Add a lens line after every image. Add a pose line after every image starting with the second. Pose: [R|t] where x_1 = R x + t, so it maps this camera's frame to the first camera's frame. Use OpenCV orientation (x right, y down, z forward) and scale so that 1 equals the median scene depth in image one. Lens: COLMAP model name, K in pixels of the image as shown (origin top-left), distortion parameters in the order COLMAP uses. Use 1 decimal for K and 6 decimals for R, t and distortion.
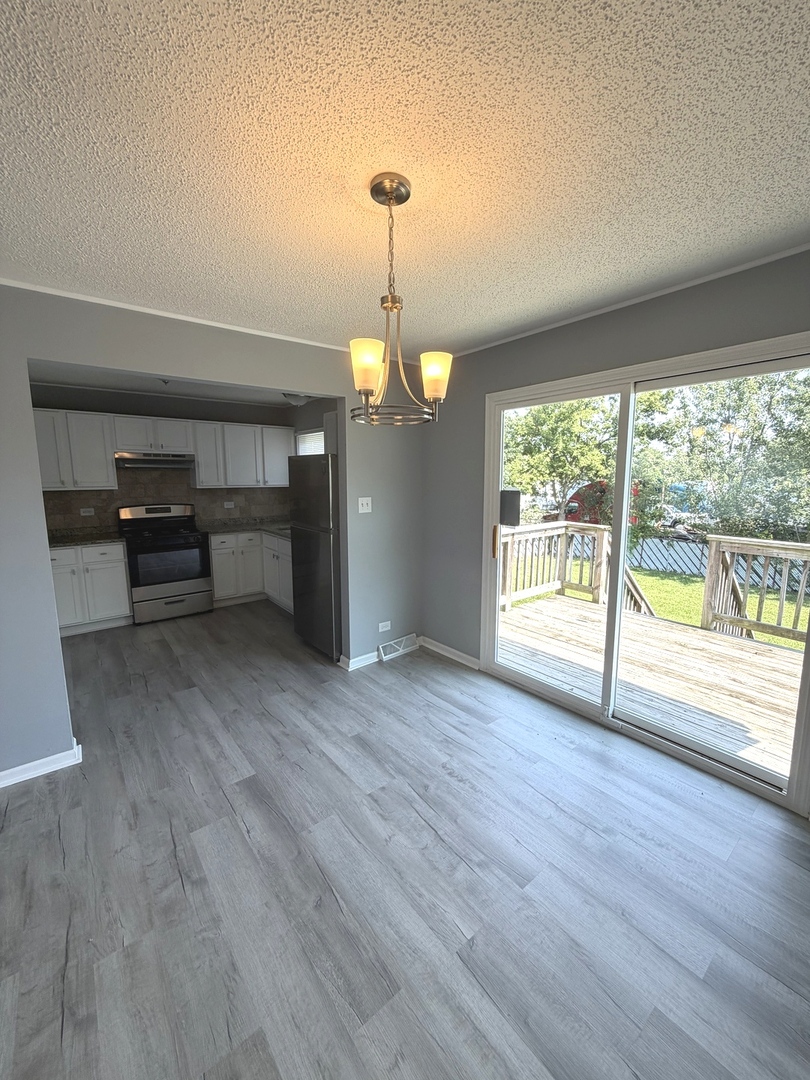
lens RADIAL K [[429.9, 0, 404.8], [0, 429.9, 535.7], [0, 0, 1]] dist [0.000366, 0.000128]
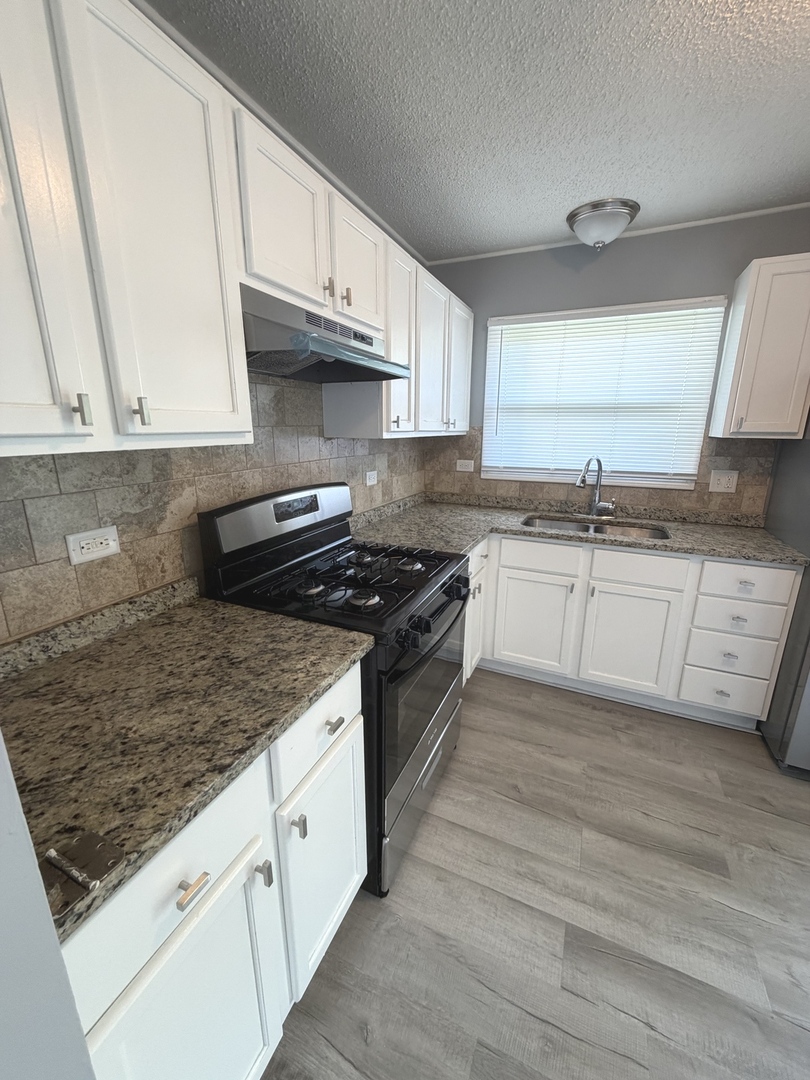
lens RADIAL K [[429.9, 0, 404.8], [0, 429.9, 535.7], [0, 0, 1]] dist [0.000366, 0.000128]
pose [[0.890116, -0.110609, 0.442107, -1.040703], [0.061609, 0.990400, 0.123744, -0.118724], [-0.451550, -0.082909, 0.888386, 1.075926]]
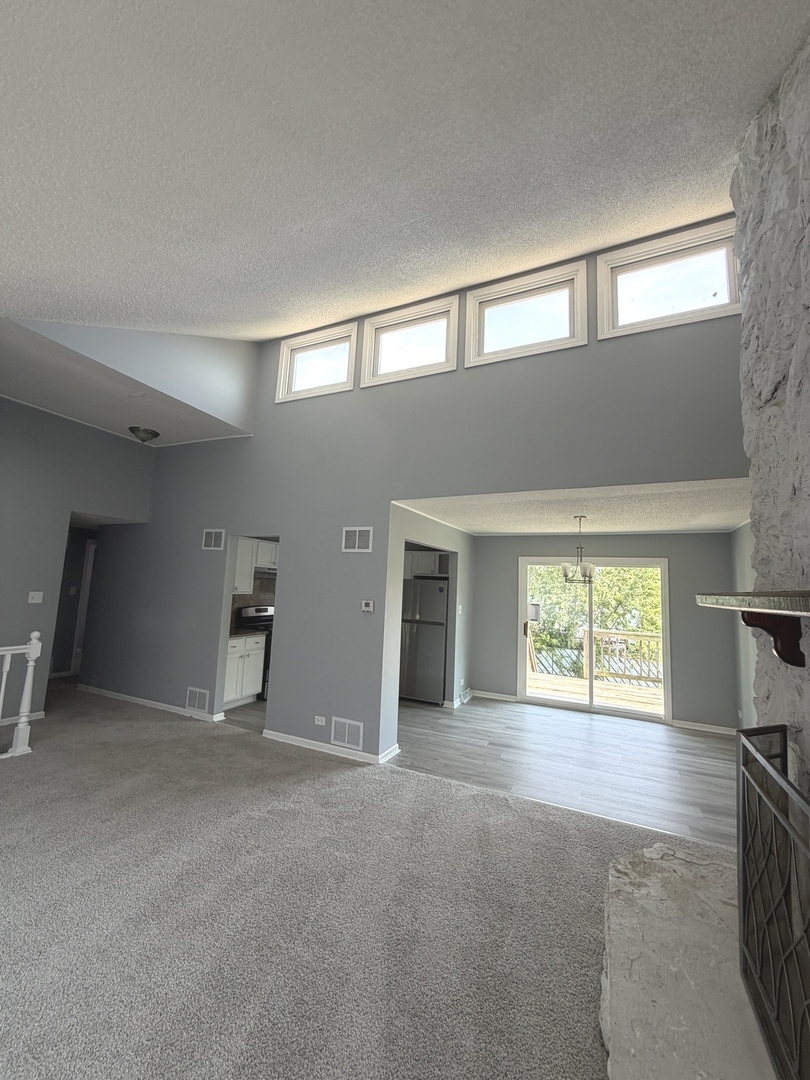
lens RADIAL K [[429.9, 0, 404.8], [0, 429.9, 535.7], [0, 0, 1]] dist [0.000366, 0.000128]
pose [[0.899701, 0.091134, 0.426887, -1.219114], [0.014252, 0.971308, -0.237397, 0.058290], [-0.436274, 0.219671, 0.872588, -0.605059]]
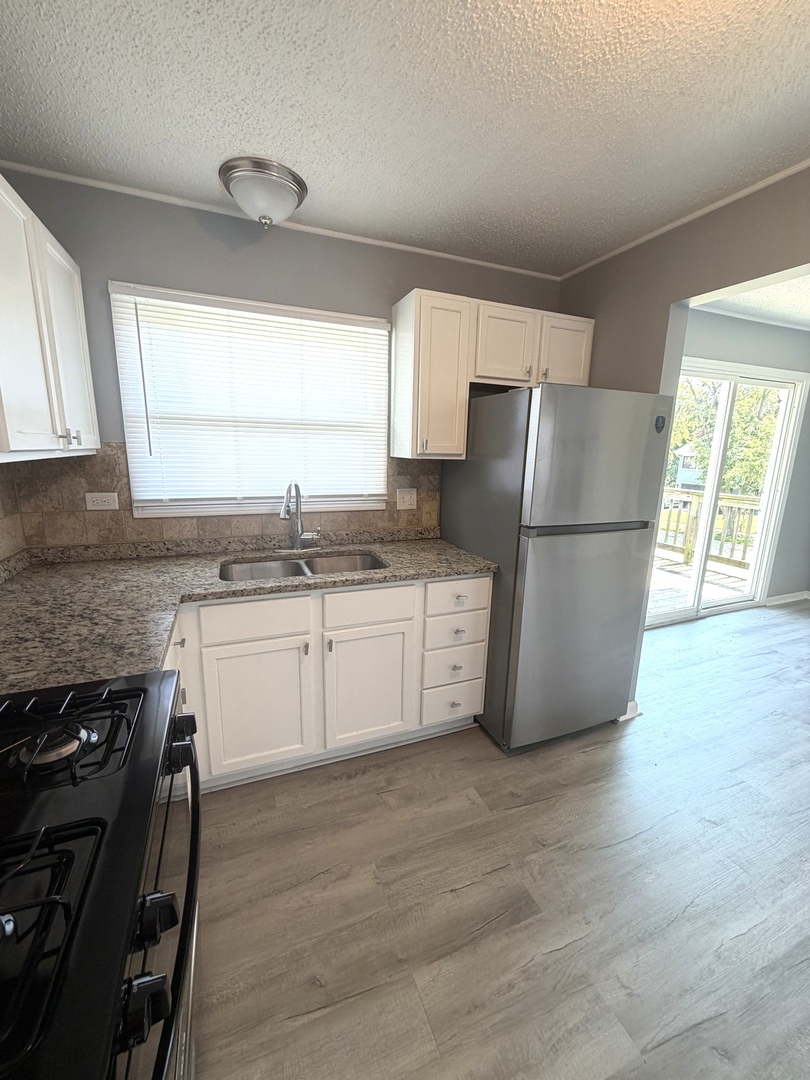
lens RADIAL K [[429.9, 0, 404.8], [0, 429.9, 535.7], [0, 0, 1]] dist [0.000366, 0.000128]
pose [[0.281510, -0.193368, 0.939873, -0.953173], [0.112498, 0.979381, 0.167801, -0.153064], [-0.952941, 0.058496, 0.297459, 1.278880]]
